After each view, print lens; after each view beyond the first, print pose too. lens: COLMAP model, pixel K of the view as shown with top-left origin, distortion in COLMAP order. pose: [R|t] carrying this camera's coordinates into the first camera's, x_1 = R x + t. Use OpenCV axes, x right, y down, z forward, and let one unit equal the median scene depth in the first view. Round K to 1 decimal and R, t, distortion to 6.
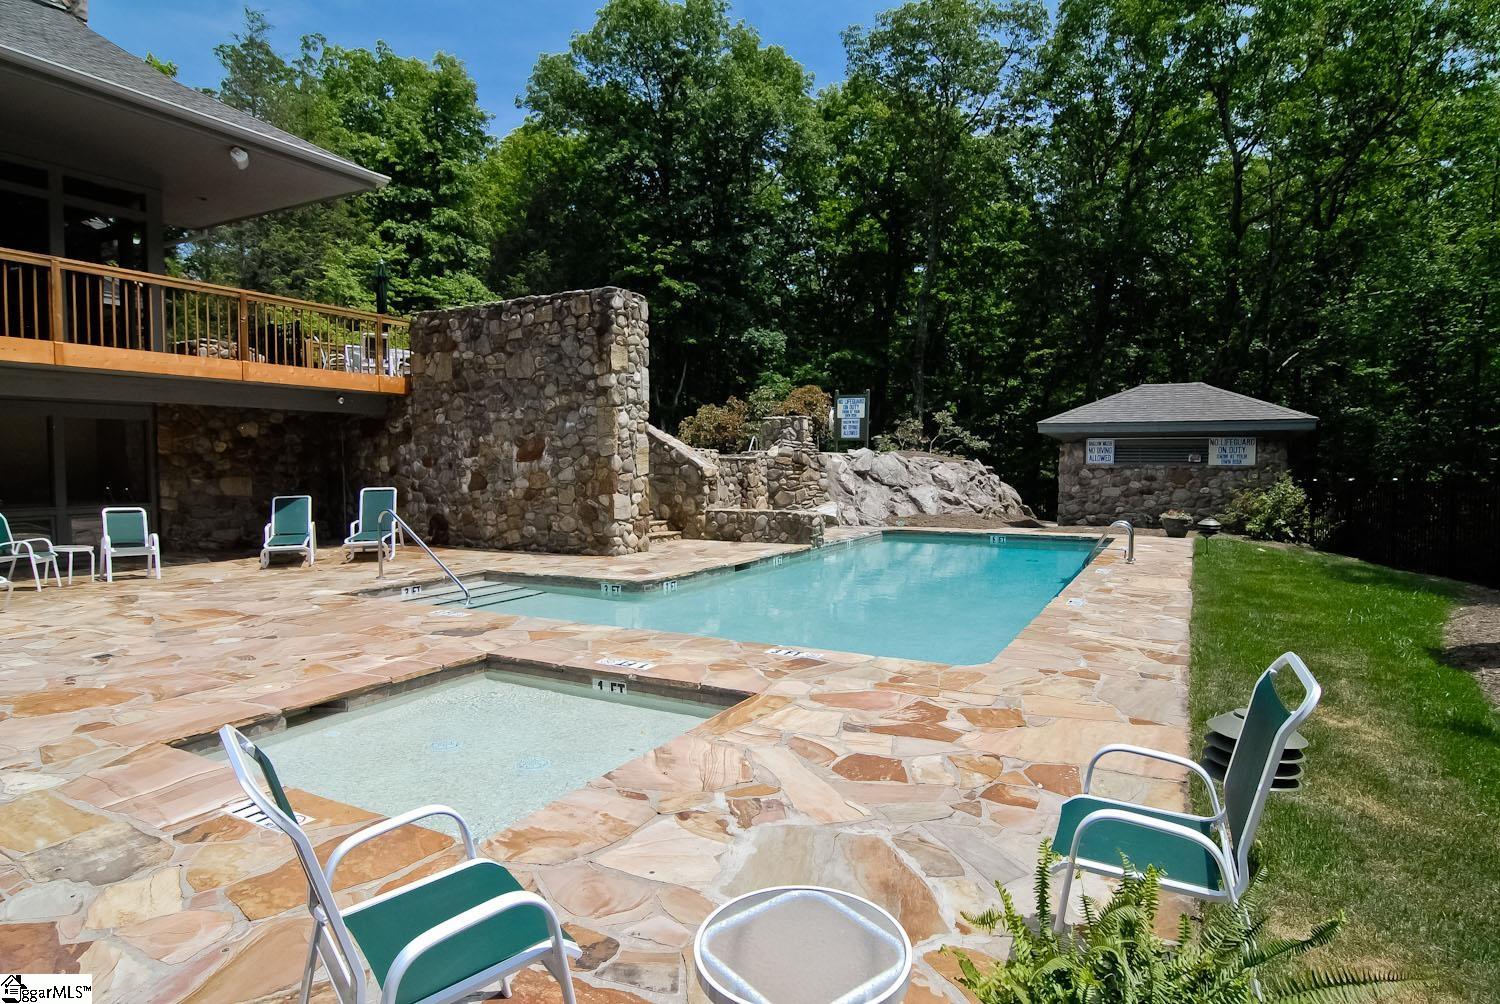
lens RADIAL K [[836.9, 0, 748.6], [0, 836.9, 517.4], [0, 0, 1]] dist [-0.006058, -0.000956]
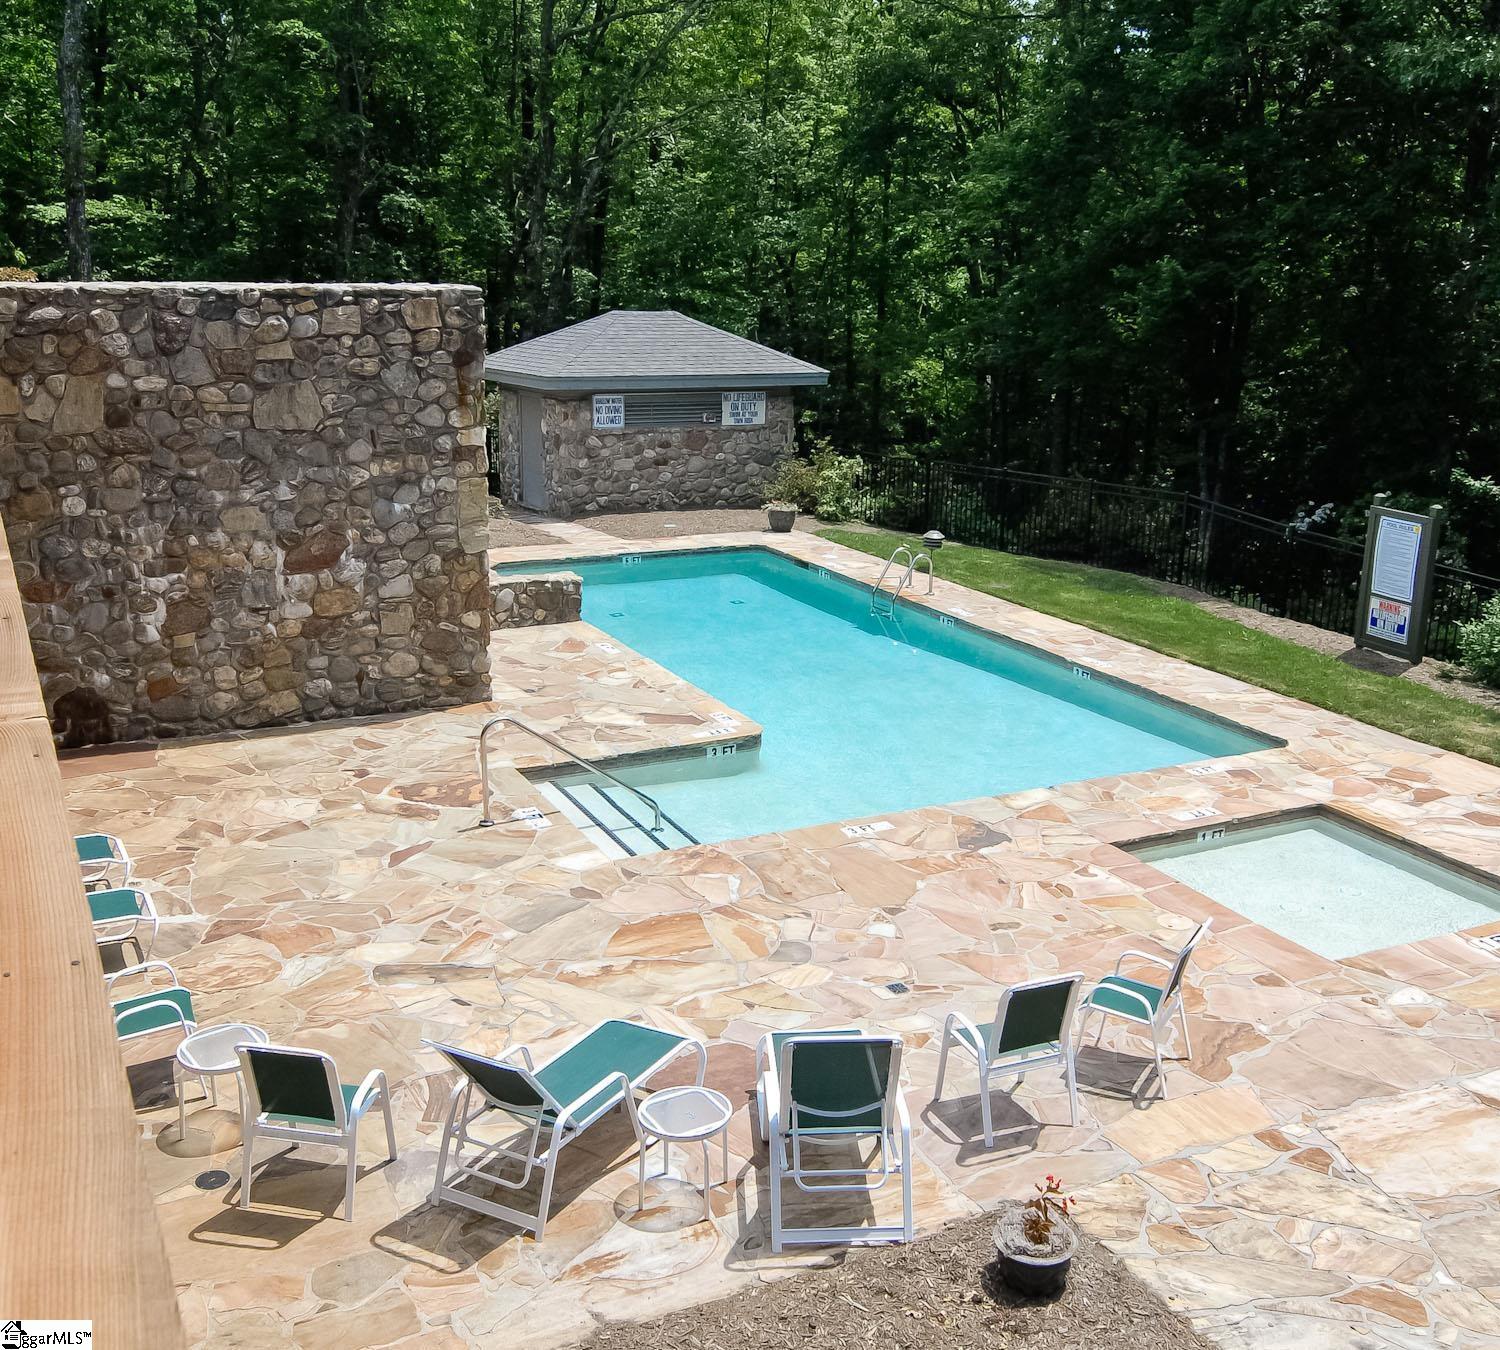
lens RADIAL K [[1516.8, 0, 750.0], [0, 1516.8, 675.0], [0, 0, 1]] dist [-0.005129, 0.001614]
pose [[0.570050, -0.206369, 0.795270, -0.926341], [0.033045, 0.972917, 0.228781, -0.224711], [-0.820945, -0.104137, 0.561431, 0.145345]]
